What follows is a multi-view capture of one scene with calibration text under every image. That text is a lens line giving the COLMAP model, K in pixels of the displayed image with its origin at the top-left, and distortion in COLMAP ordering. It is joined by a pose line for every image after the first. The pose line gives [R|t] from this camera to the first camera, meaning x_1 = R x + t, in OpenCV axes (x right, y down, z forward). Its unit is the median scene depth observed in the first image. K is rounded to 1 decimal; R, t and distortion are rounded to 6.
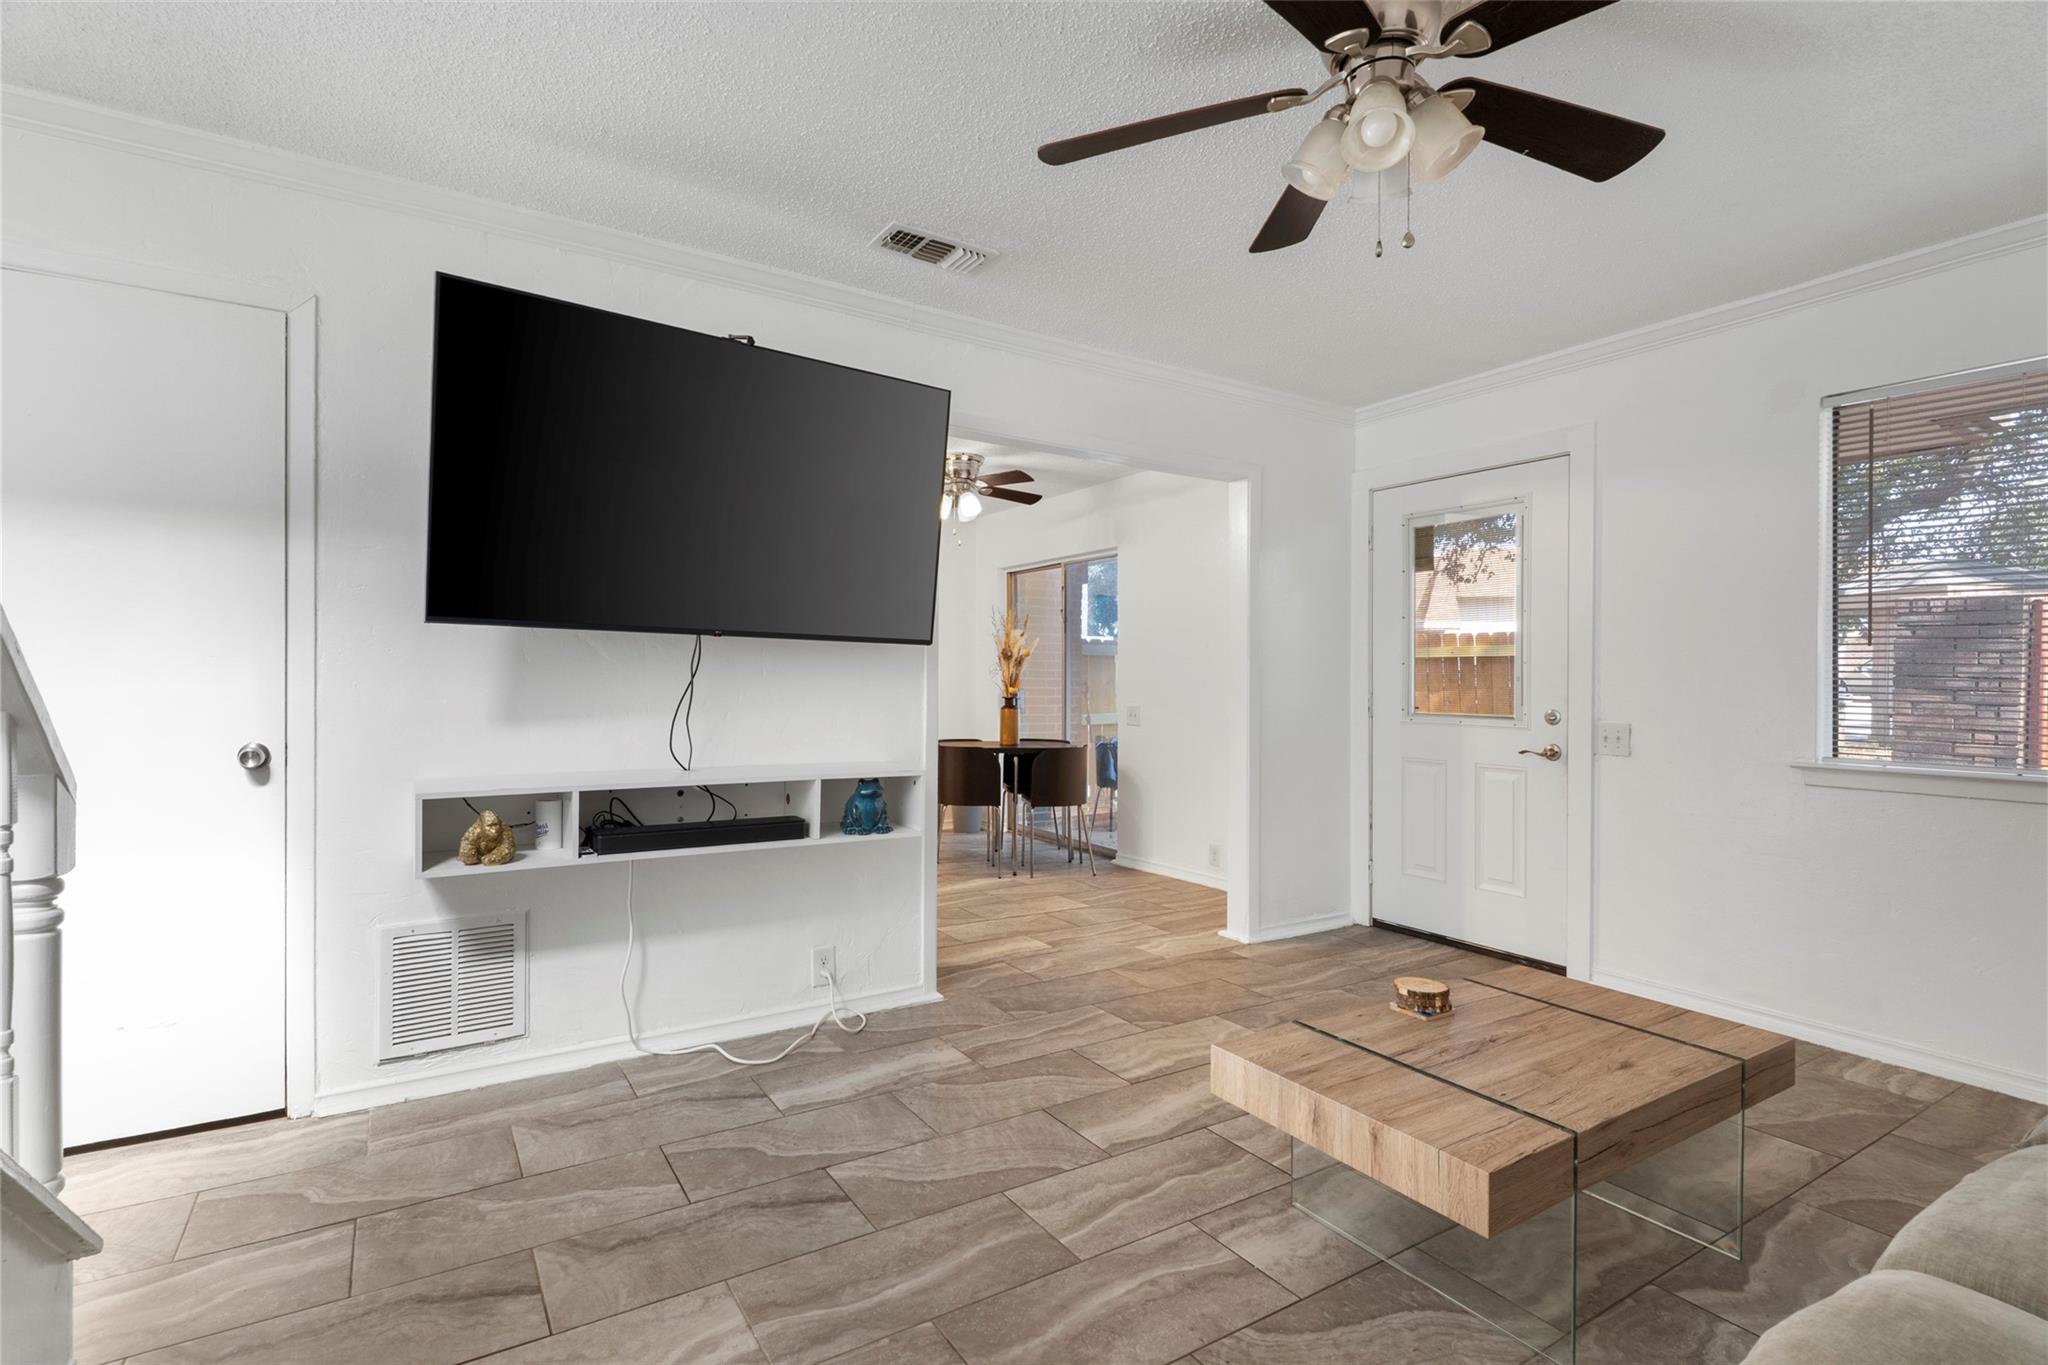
lens RADIAL K [[979.0, 0, 1018.4], [0, 979.0, 683.2], [0, 0, 1]] dist [0.000875, 0.002271]
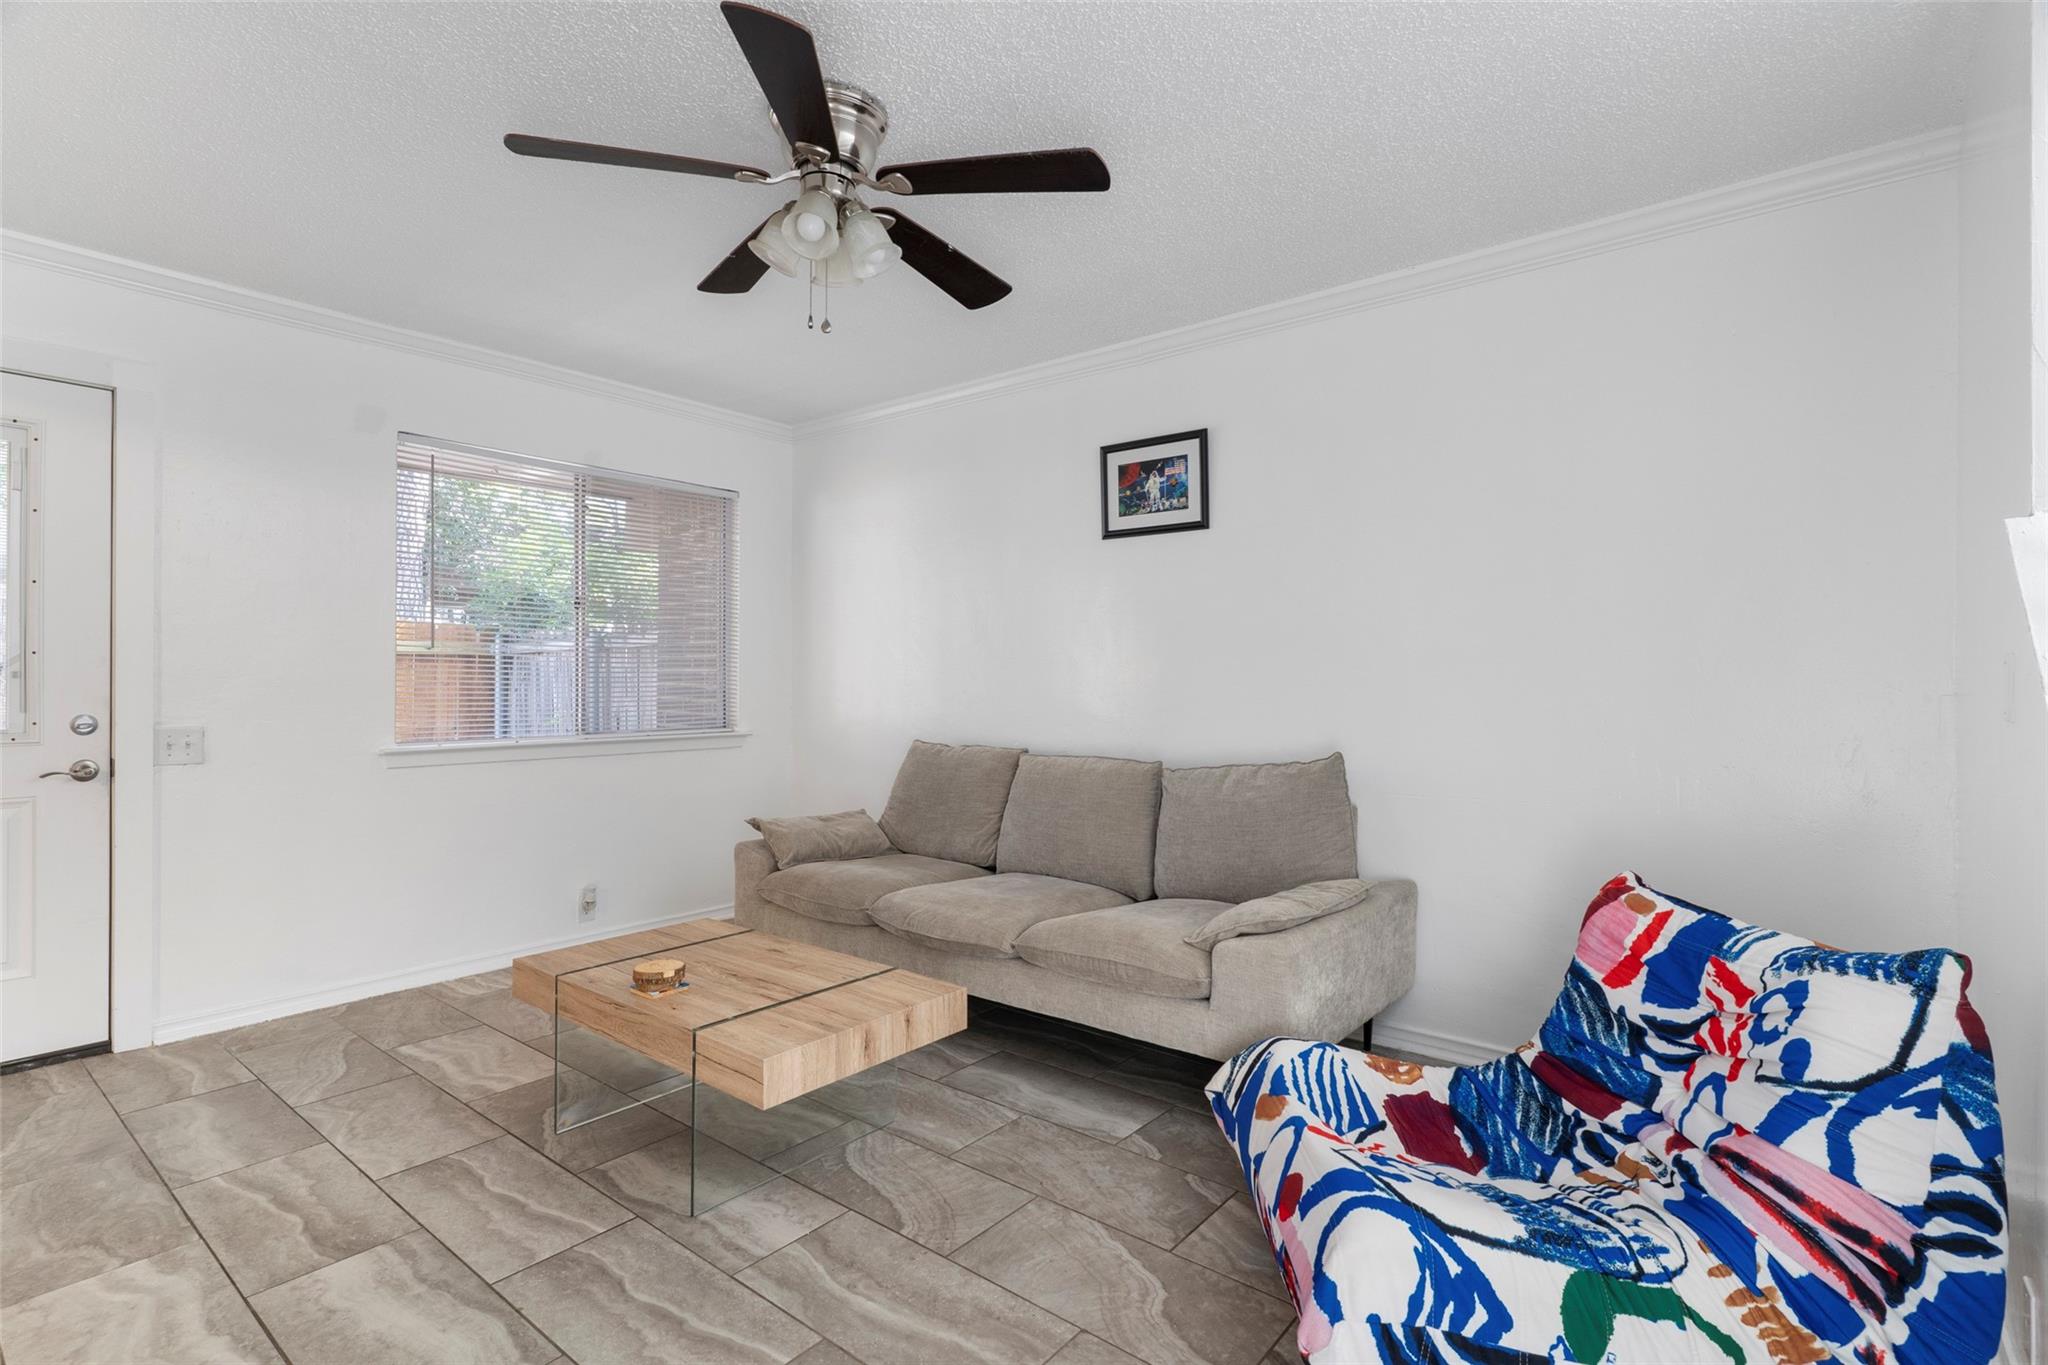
lens RADIAL K [[979.0, 0, 1002.9], [0, 979.0, 682.8], [0, 0, 1]] dist [0.000875, 0.002271]
pose [[-0.313127, -0.011417, 0.949643, -0.777808], [0.000067, 0.999927, 0.012044, -0.014402], [-0.949711, 0.003835, -0.313103, 1.060912]]
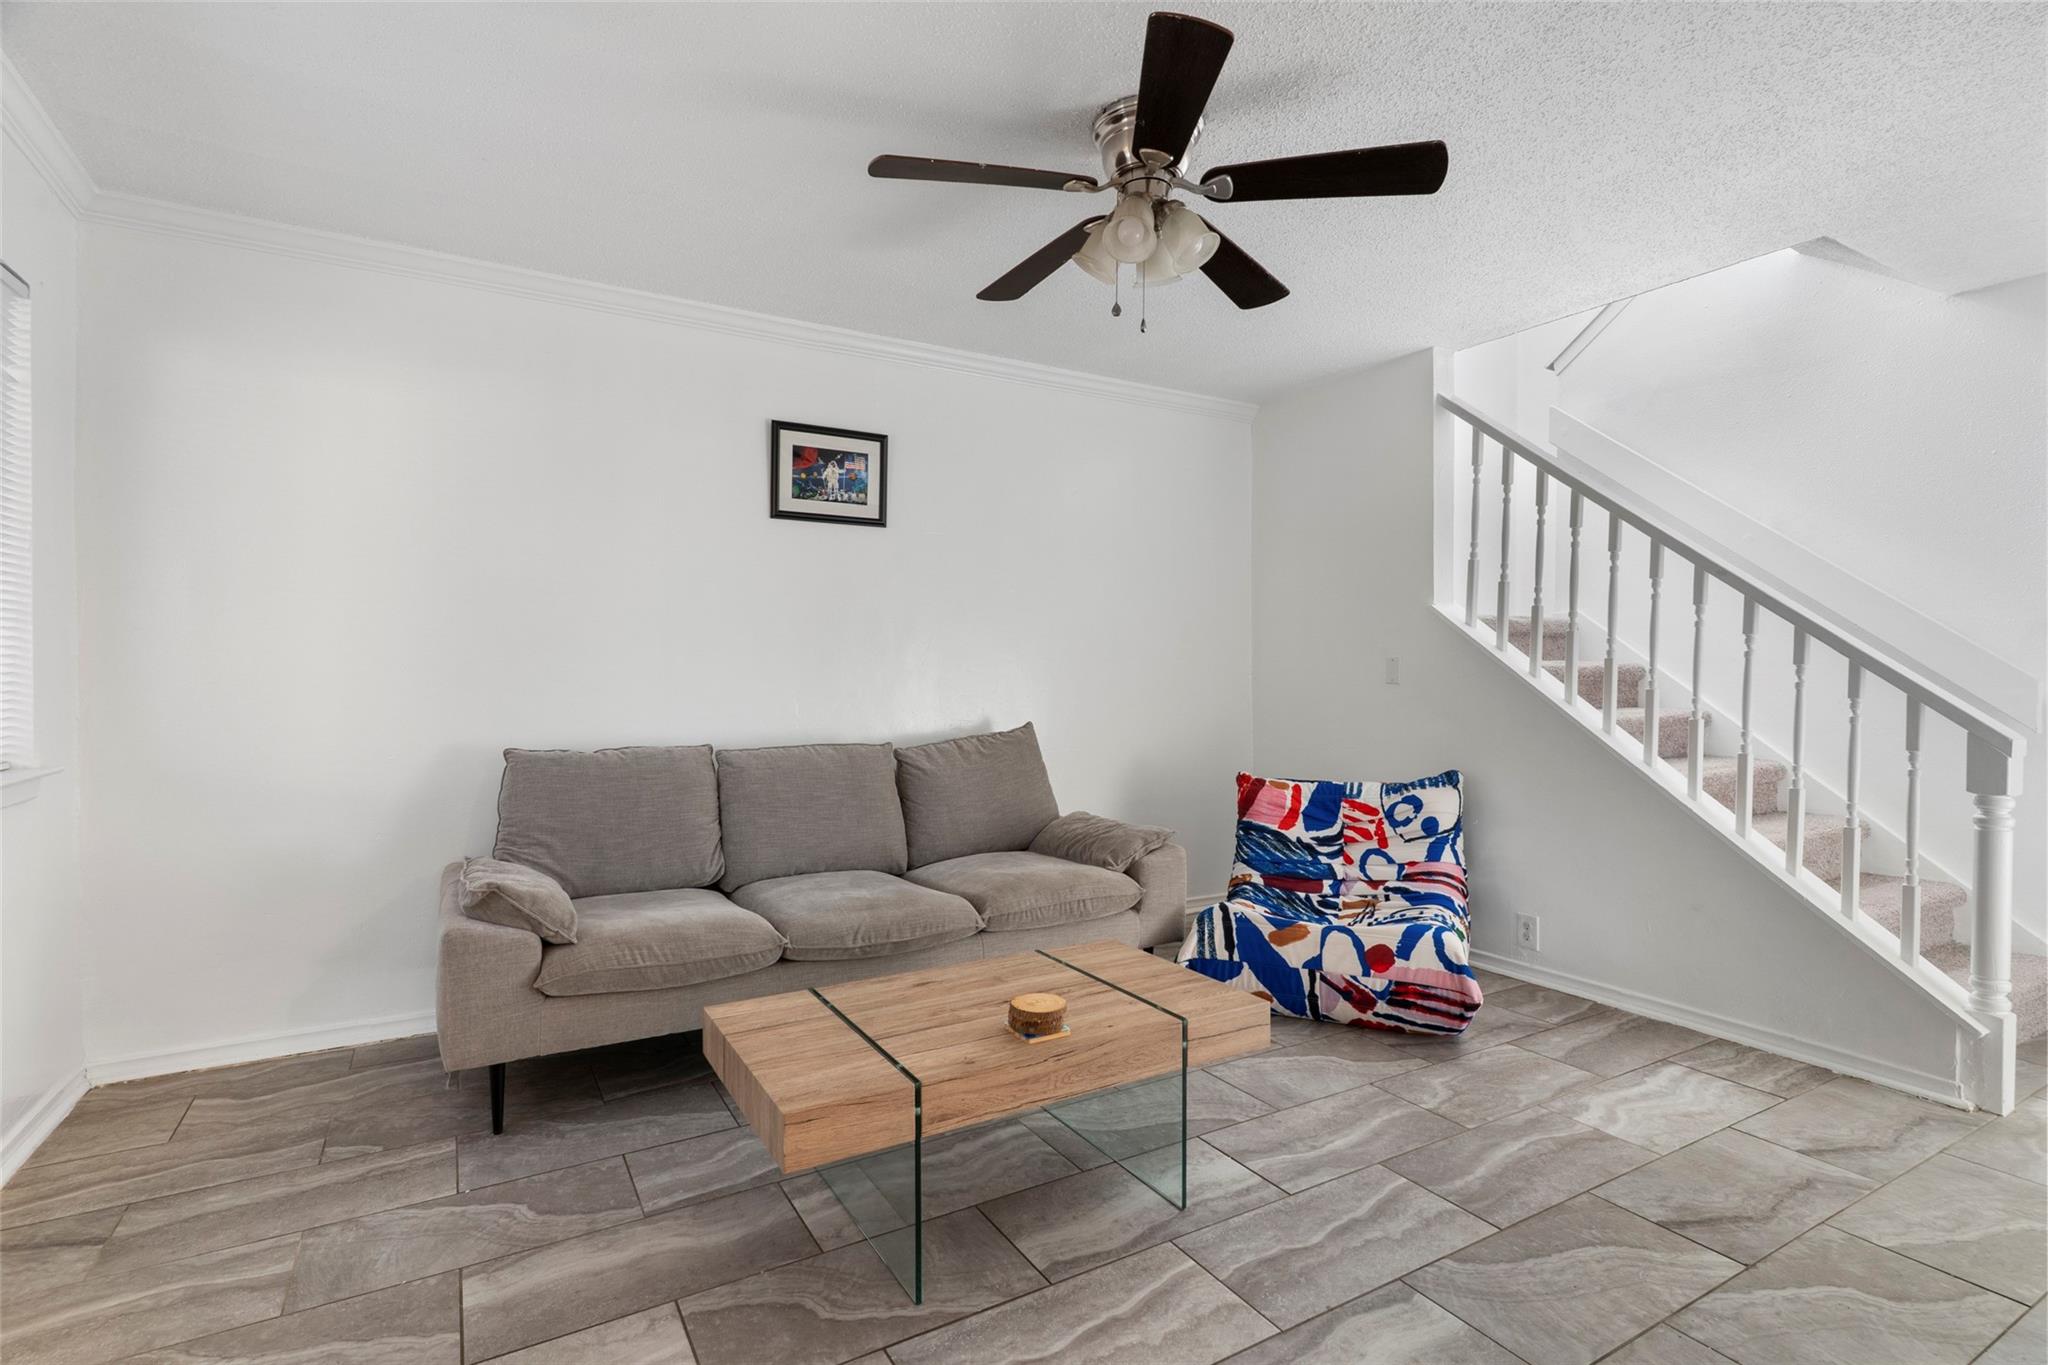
lens RADIAL K [[979.0, 0, 1021.3], [0, 979.0, 684.0], [0, 0, 1]] dist [0.000875, 0.002271]
pose [[-0.999333, -0.008609, 0.035496, 0.431164], [-0.007943, 0.999790, 0.018879, -0.002380], [-0.035651, 0.018585, -0.999191, 2.058901]]
